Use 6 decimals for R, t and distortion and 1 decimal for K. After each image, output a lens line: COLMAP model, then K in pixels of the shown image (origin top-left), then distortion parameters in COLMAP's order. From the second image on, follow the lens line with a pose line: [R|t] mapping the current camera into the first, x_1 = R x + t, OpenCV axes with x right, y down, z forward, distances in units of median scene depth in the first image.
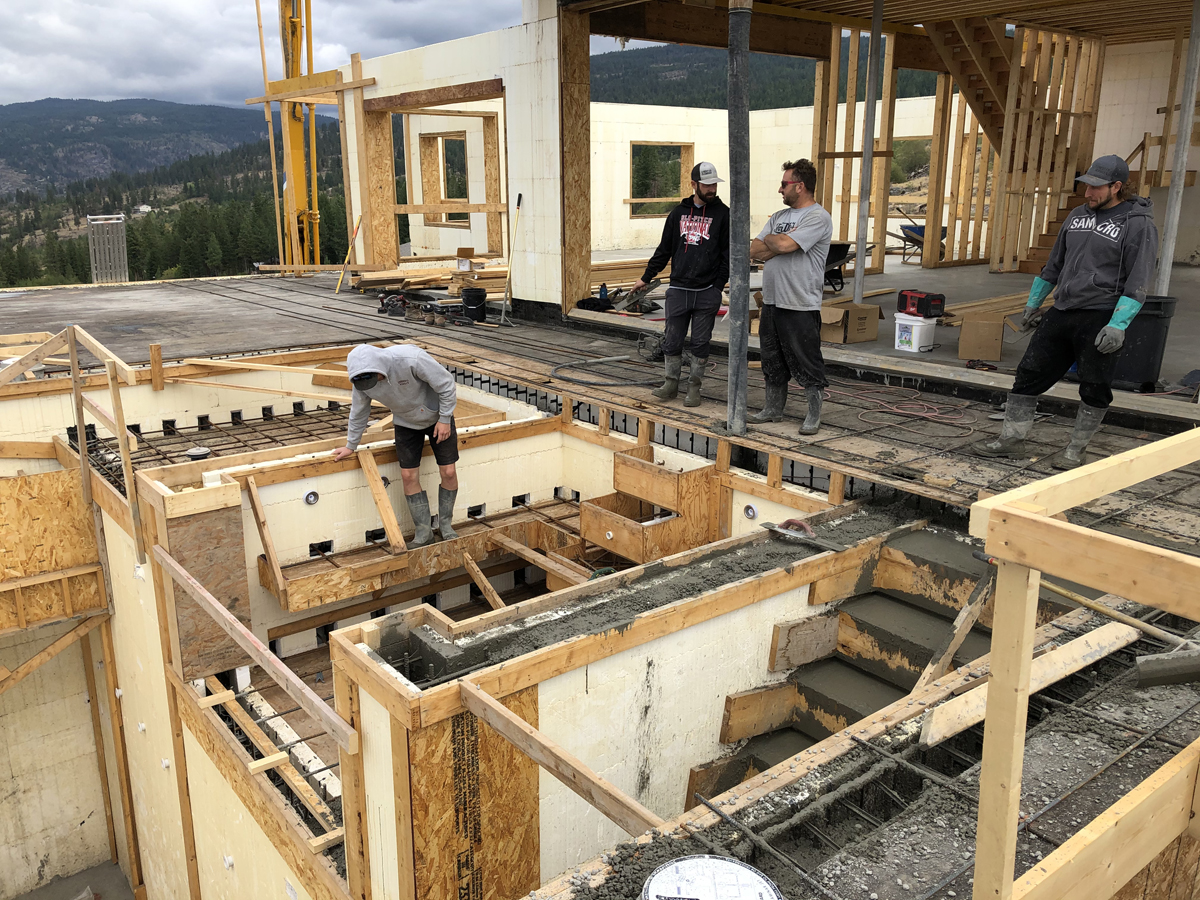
lens RADIAL K [[974.3, 0, 600.0], [0, 974.3, 450.0], [0, 0, 1]] dist [-0.003222, -0.007705]
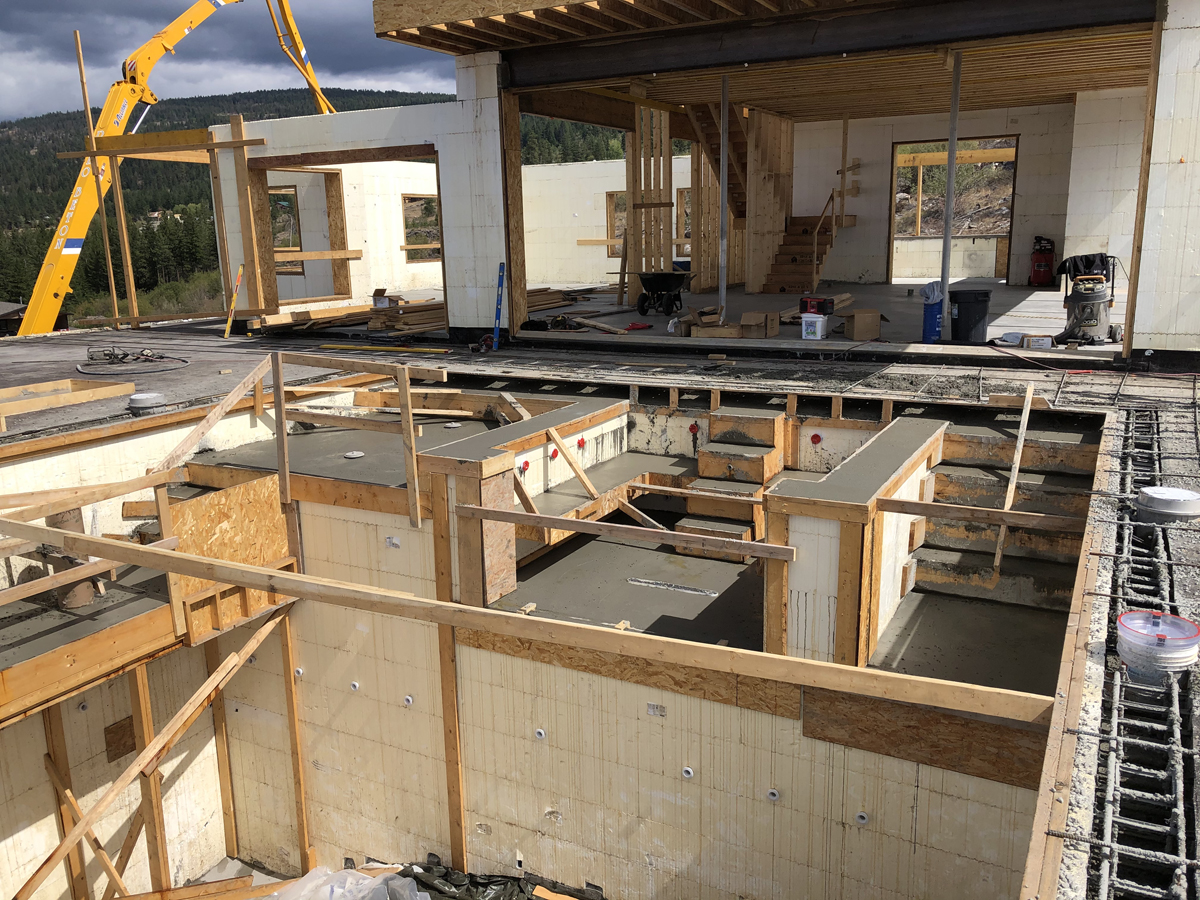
lens RADIAL K [[974.3, 0, 600.0], [0, 974.3, 450.0], [0, 0, 1]] dist [-0.003222, -0.007705]
pose [[0.914118, -0.103101, 0.392120, -0.435601], [0.121596, 0.992323, -0.022553, 0.043636], [-0.386784, 0.068296, 0.919638, -0.154313]]
